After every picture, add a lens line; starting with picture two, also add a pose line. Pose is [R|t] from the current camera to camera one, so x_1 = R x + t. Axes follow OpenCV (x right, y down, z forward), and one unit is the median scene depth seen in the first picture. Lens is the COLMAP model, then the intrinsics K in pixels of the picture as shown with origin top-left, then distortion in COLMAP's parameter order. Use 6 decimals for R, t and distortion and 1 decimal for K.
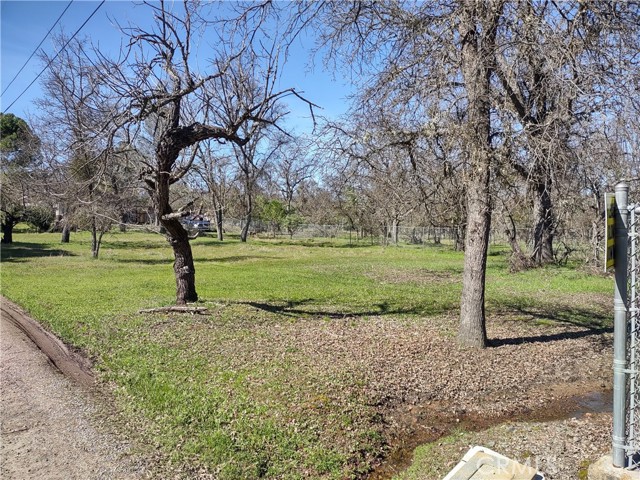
lens RADIAL K [[466.7, 0, 321.4], [0, 466.7, 245.3], [0, 0, 1]] dist [0.075762, -0.100504]
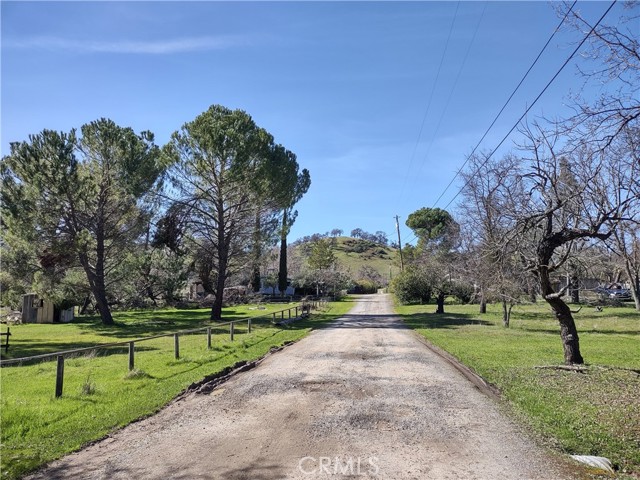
lens RADIAL K [[466.7, 0, 321.4], [0, 466.7, 245.3], [0, 0, 1]] dist [0.075762, -0.100504]
pose [[0.678729, -0.101168, -0.727387, 0.208343], [-0.006821, 0.989555, -0.143997, -0.004625], [0.734357, 0.102696, 0.670950, -0.372959]]
